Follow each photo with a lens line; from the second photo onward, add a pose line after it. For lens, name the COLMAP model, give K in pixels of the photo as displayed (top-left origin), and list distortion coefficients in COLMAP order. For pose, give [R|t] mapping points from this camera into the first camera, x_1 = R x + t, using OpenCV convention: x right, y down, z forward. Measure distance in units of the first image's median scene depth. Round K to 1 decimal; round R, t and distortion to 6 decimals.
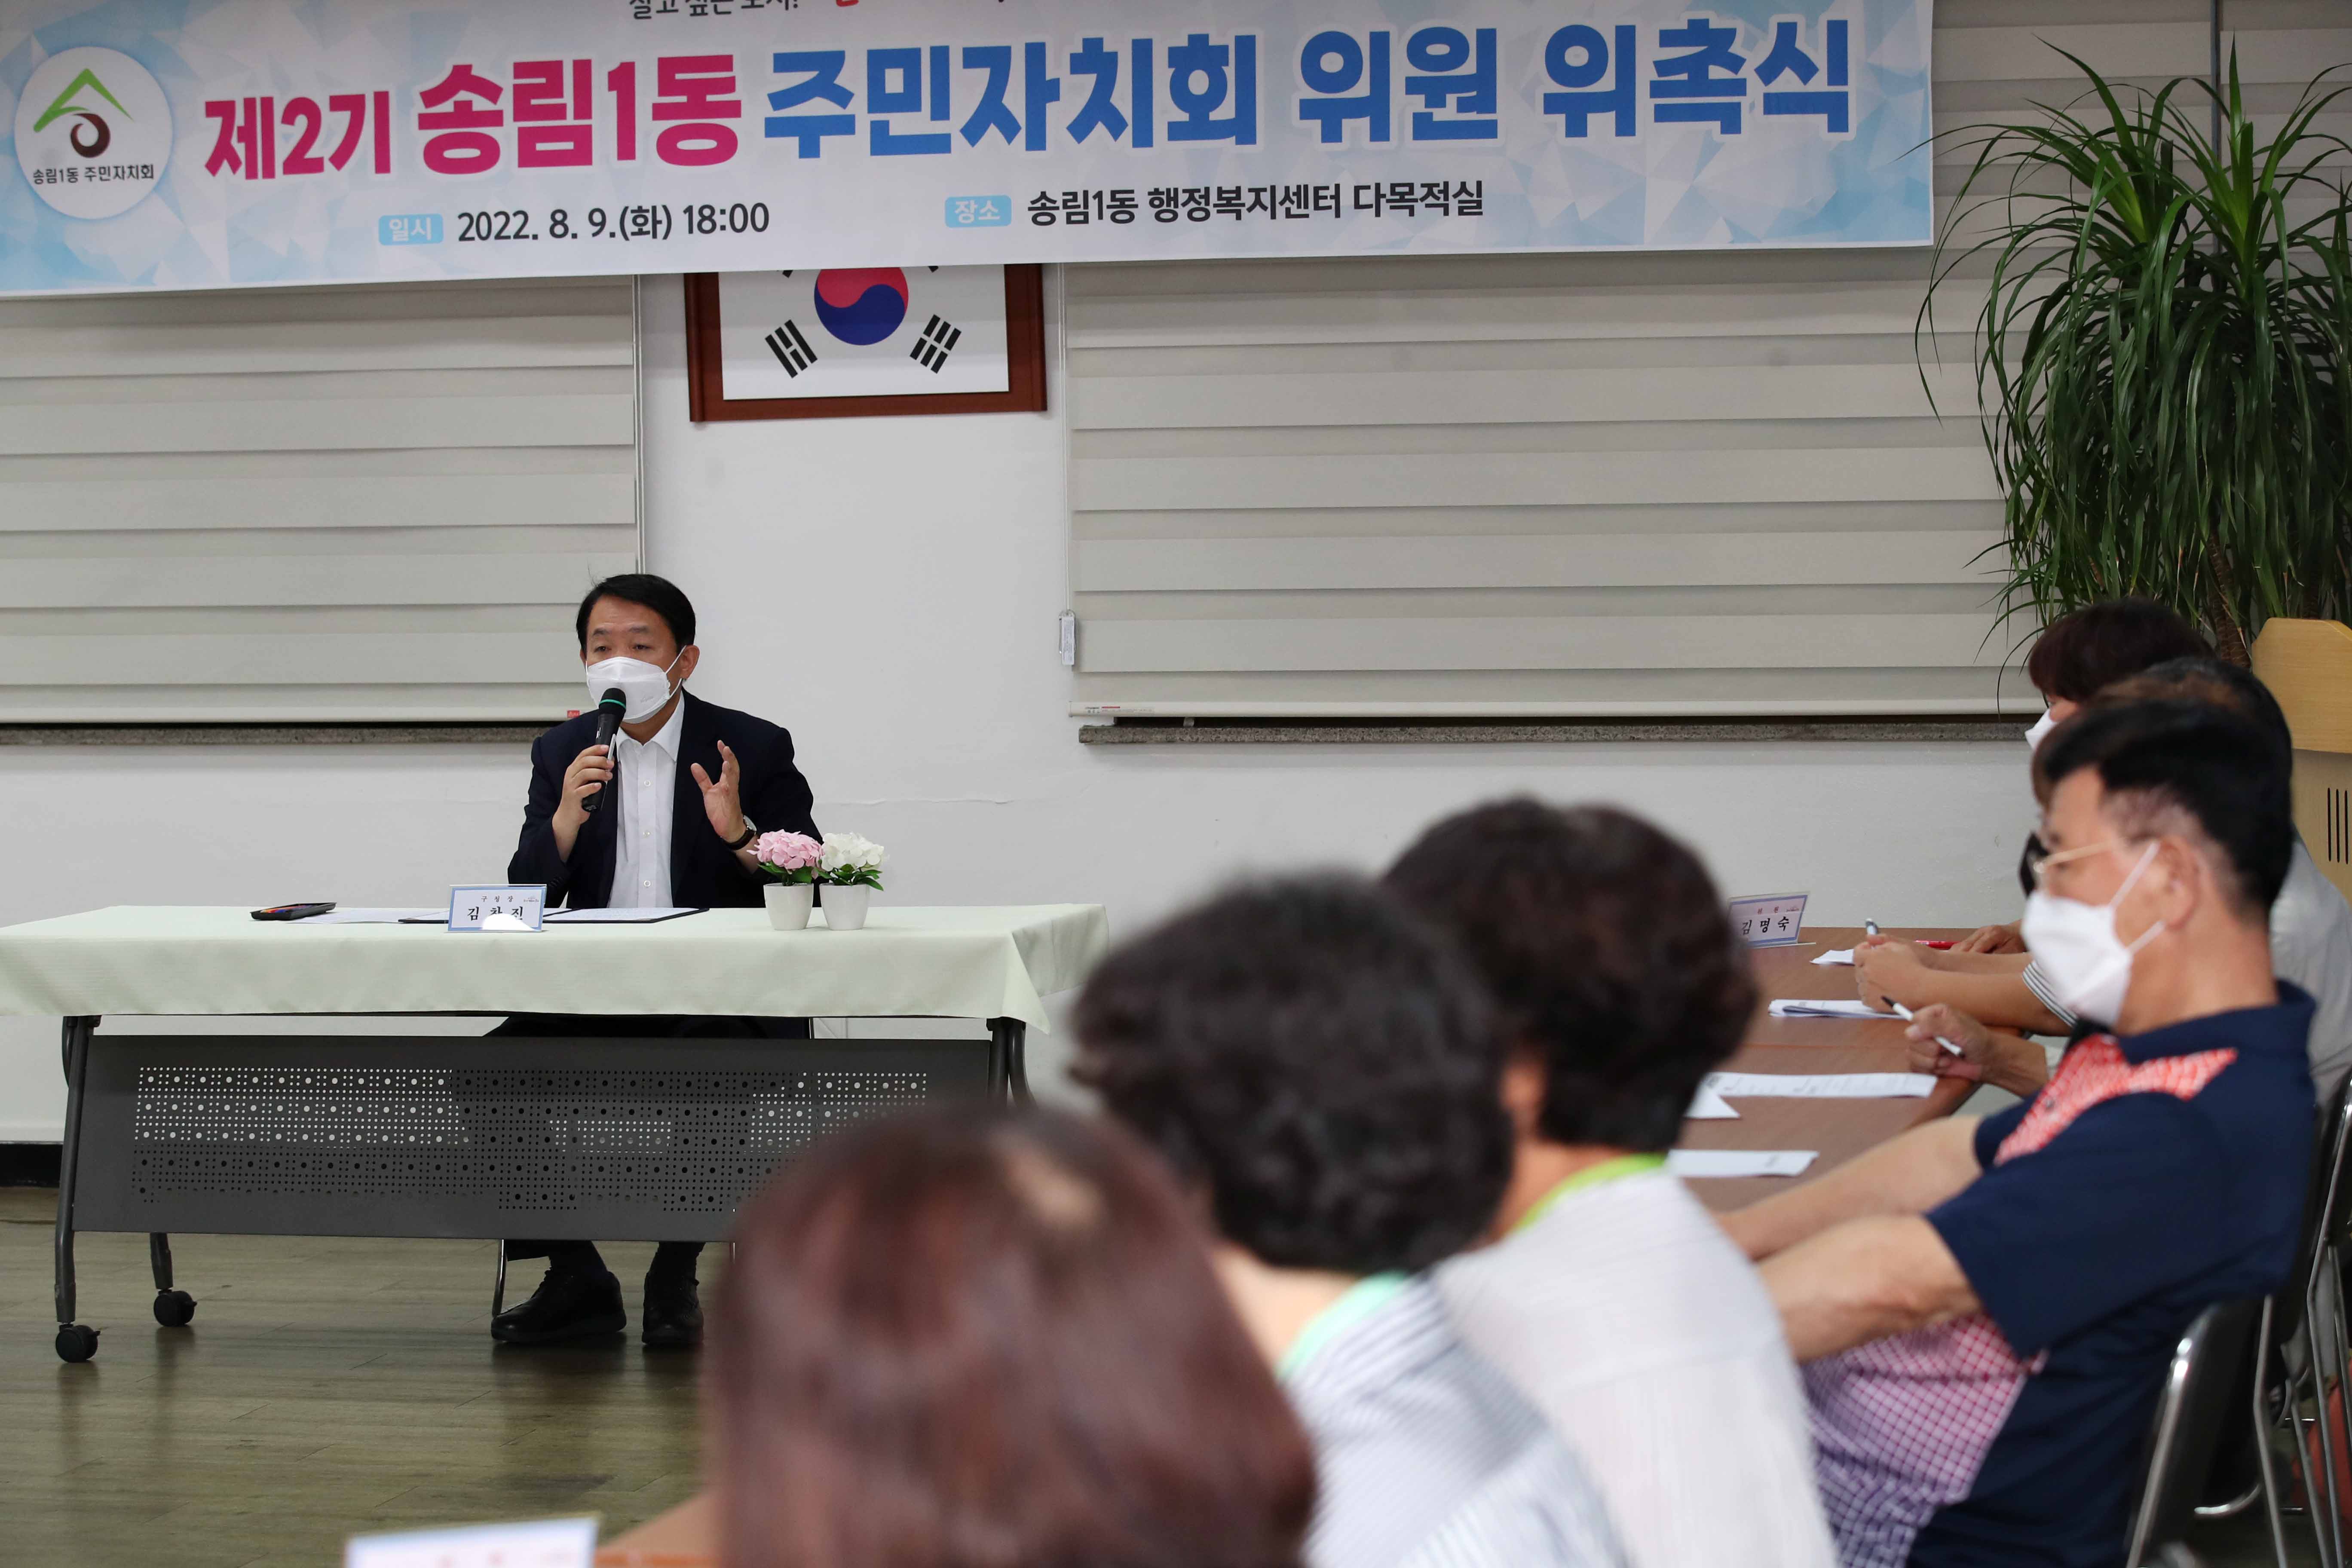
lens RADIAL K [[5843.9, 0, 1159.0], [0, 5843.9, 777.2], [0, 0, 1]] dist [-0.231947, 0.000000]
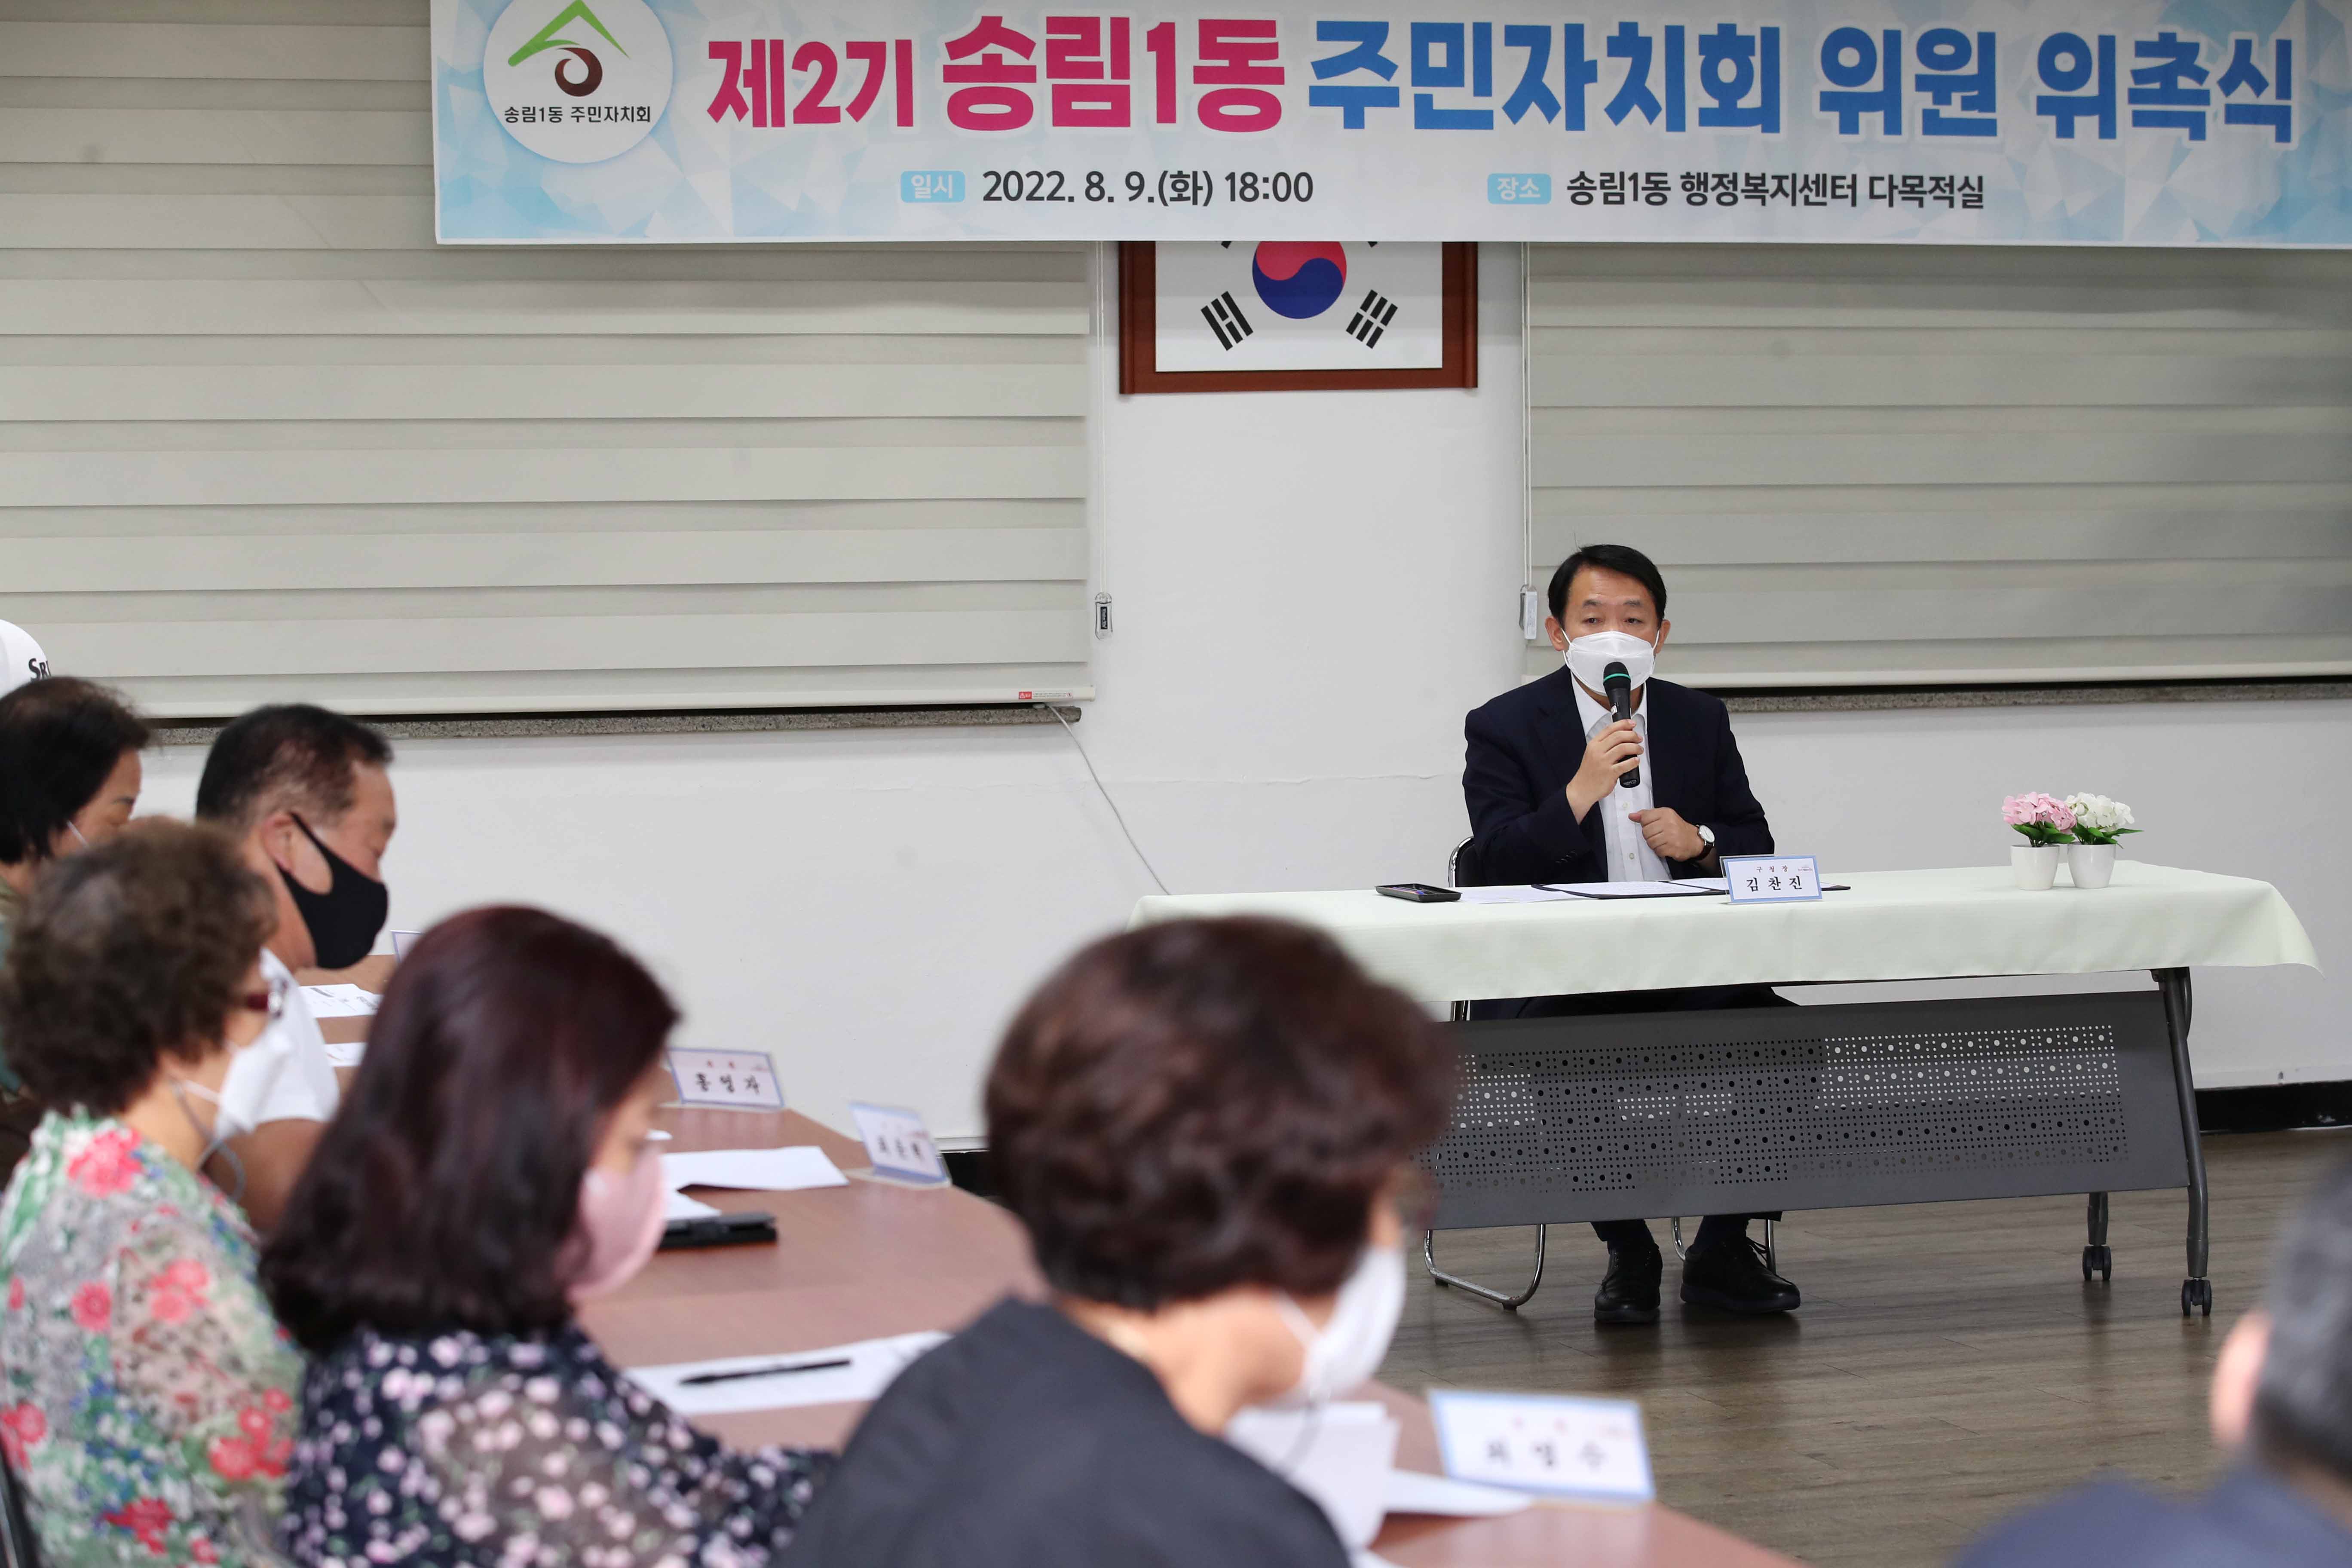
lens RADIAL K [[5849.9, 0, 1200.1], [0, 5849.9, 627.4], [0, 0, 1]] dist [-0.234532, 0.000000]
pose [[0.865768, -0.007254, 0.500393, -0.584036], [0.020644, 0.999562, -0.021228, -0.001032], [-0.500019, 0.028708, 0.865538, 0.157085]]
